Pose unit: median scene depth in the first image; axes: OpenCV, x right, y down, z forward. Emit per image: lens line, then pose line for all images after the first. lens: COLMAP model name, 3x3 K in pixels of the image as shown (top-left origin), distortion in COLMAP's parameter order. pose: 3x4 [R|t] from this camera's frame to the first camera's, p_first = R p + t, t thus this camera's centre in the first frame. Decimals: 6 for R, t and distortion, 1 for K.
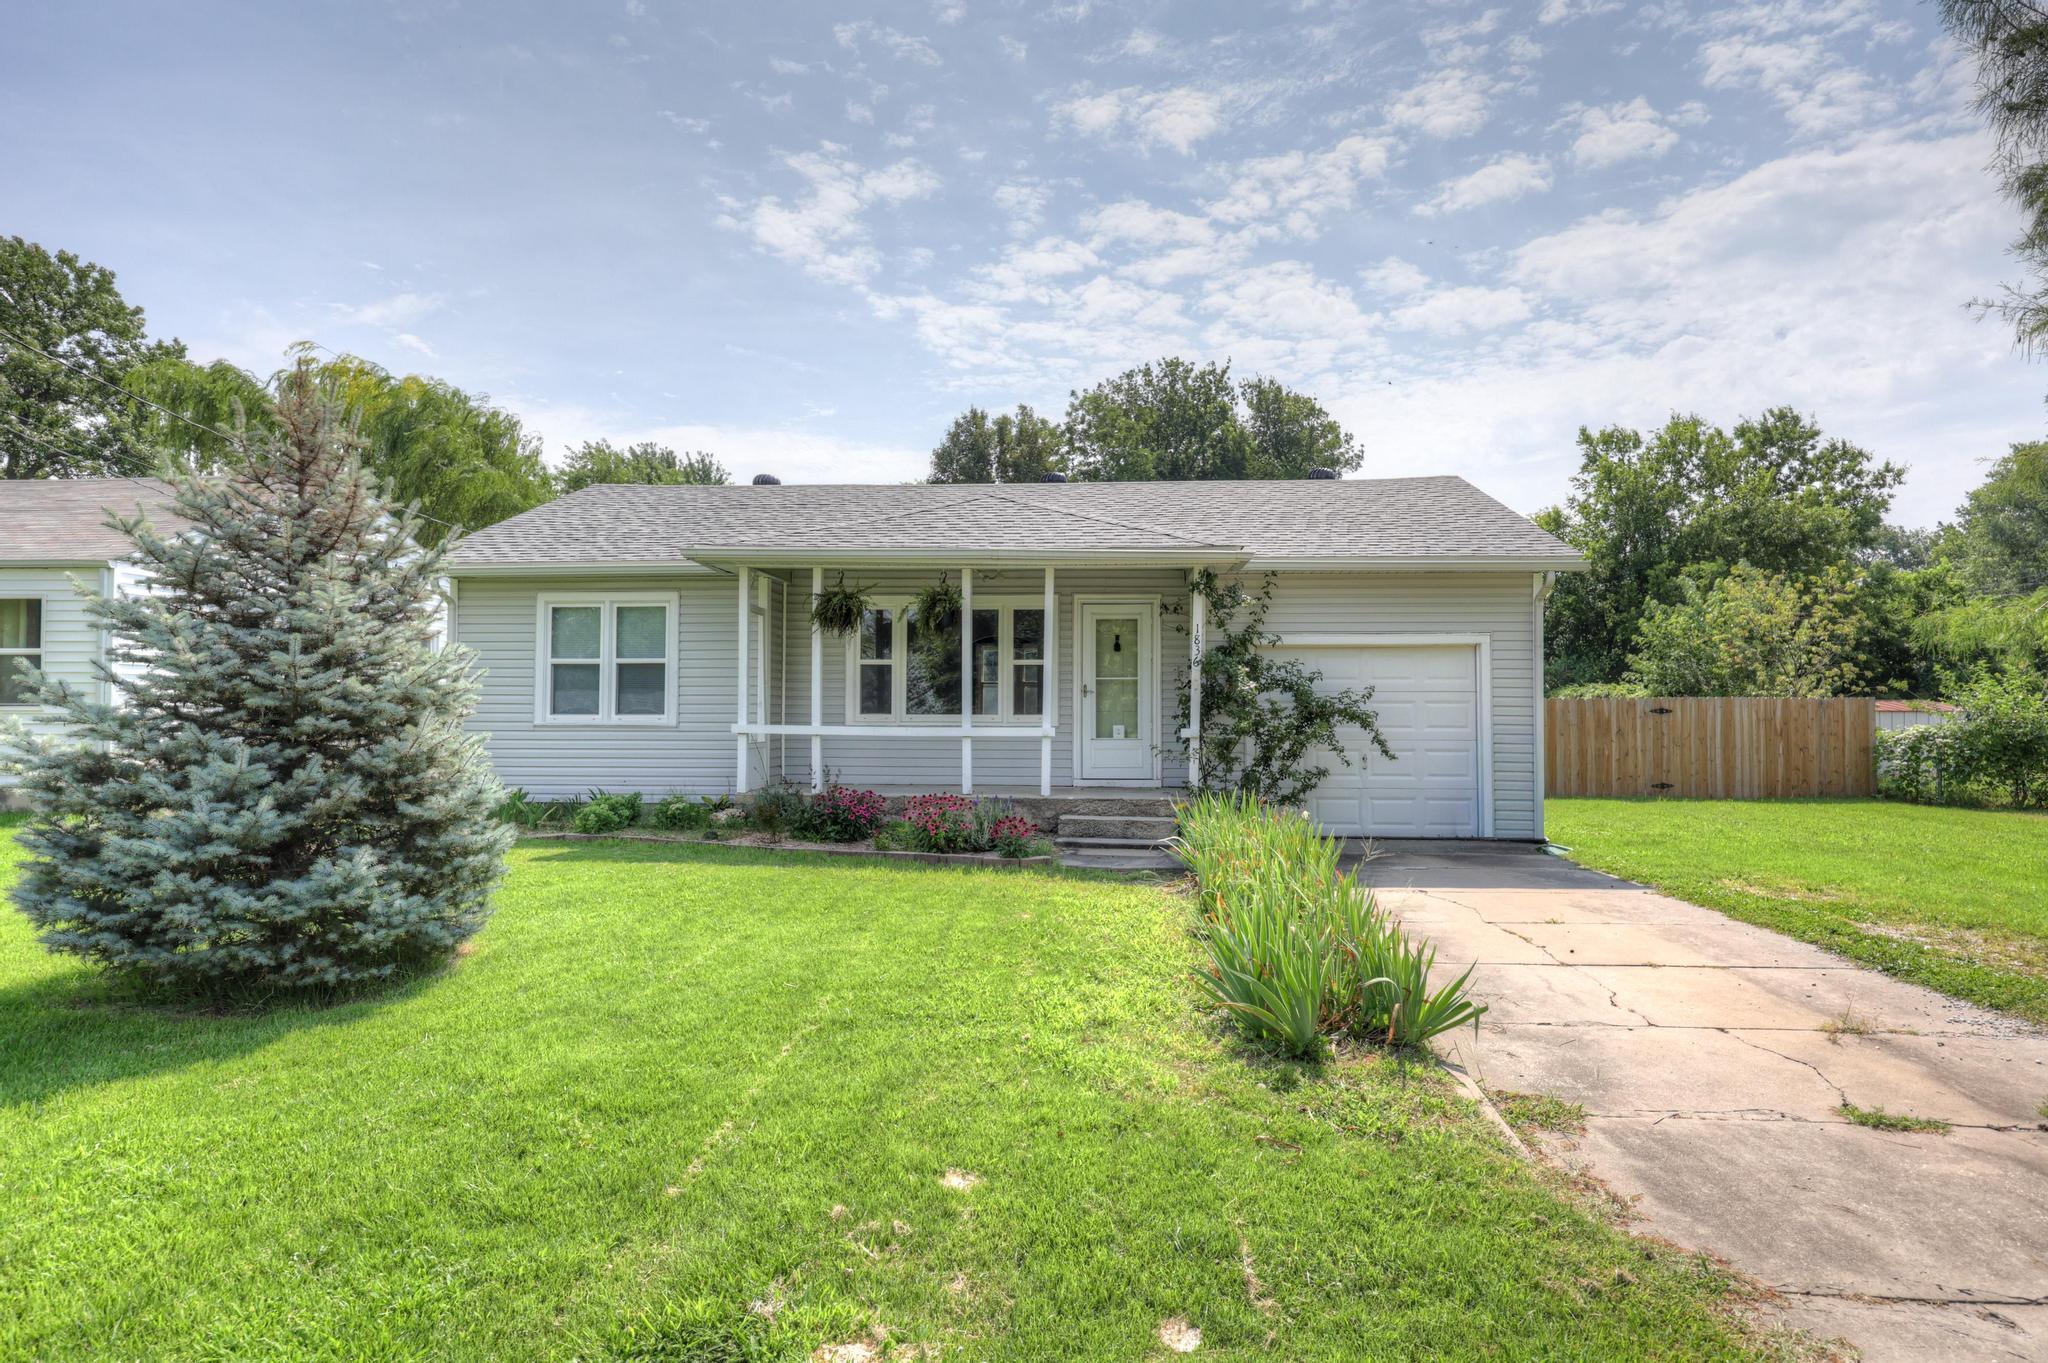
lens RADIAL K [[1106.3, 0, 1024.0], [0, 1106.3, 681.5], [0, 0, 1]] dist [-0.000153, 0.023448]
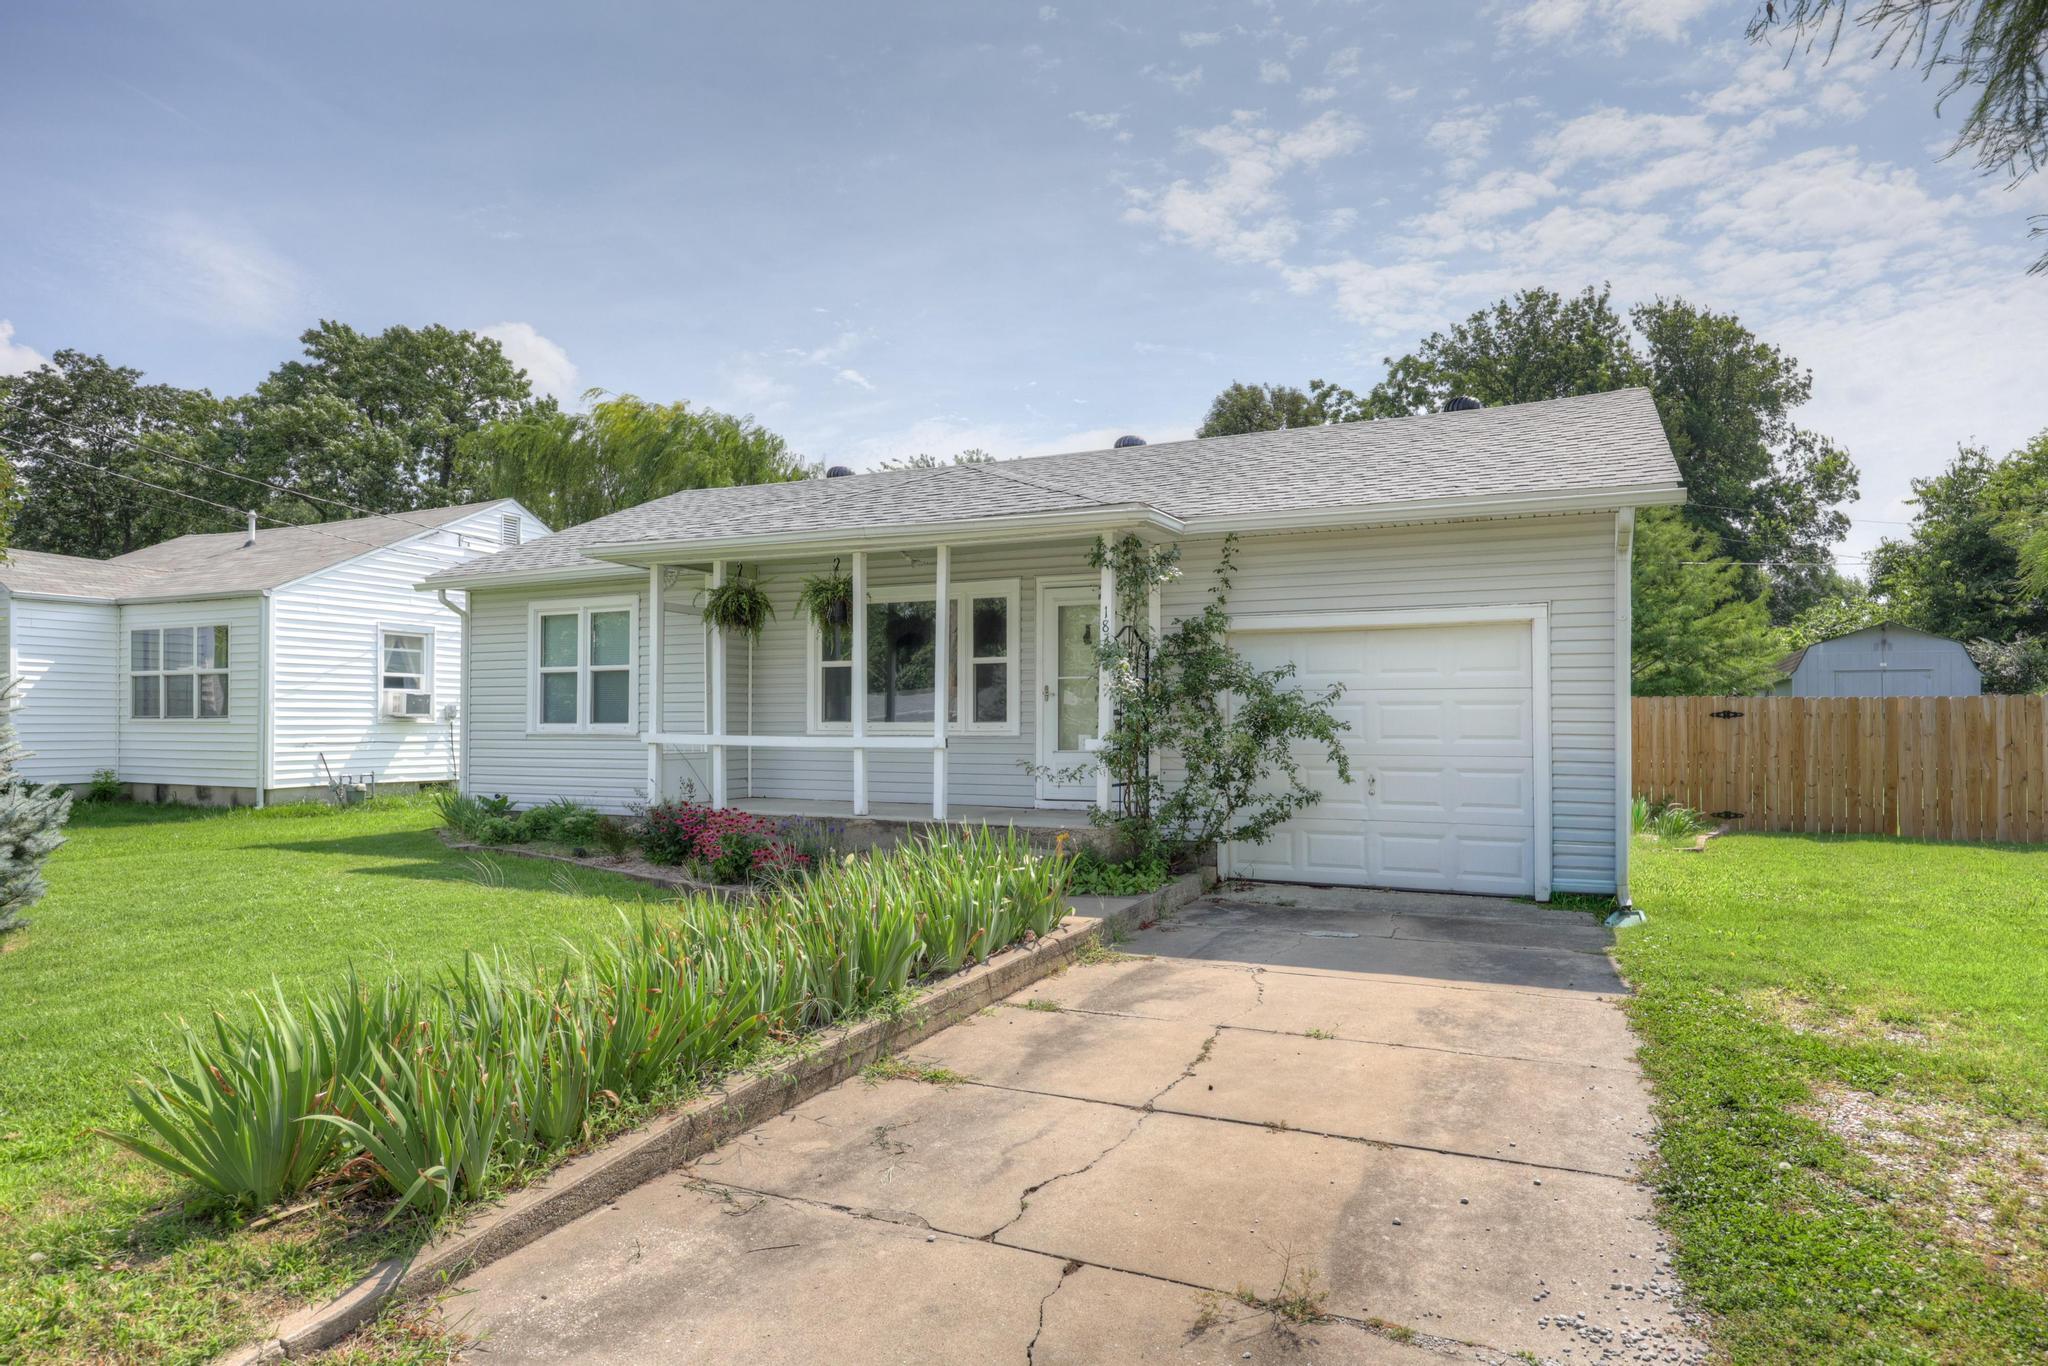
lens RADIAL K [[1170.0, 0, 1020.2], [0, 1170.0, 713.5], [0, 0, 1]] dist [0.005382, 0.001490]
pose [[0.932129, -0.005650, -0.362082, 0.090314], [0.013091, 0.999750, 0.018101, 0.001832], [0.361890, -0.021612, 0.931970, 0.044538]]
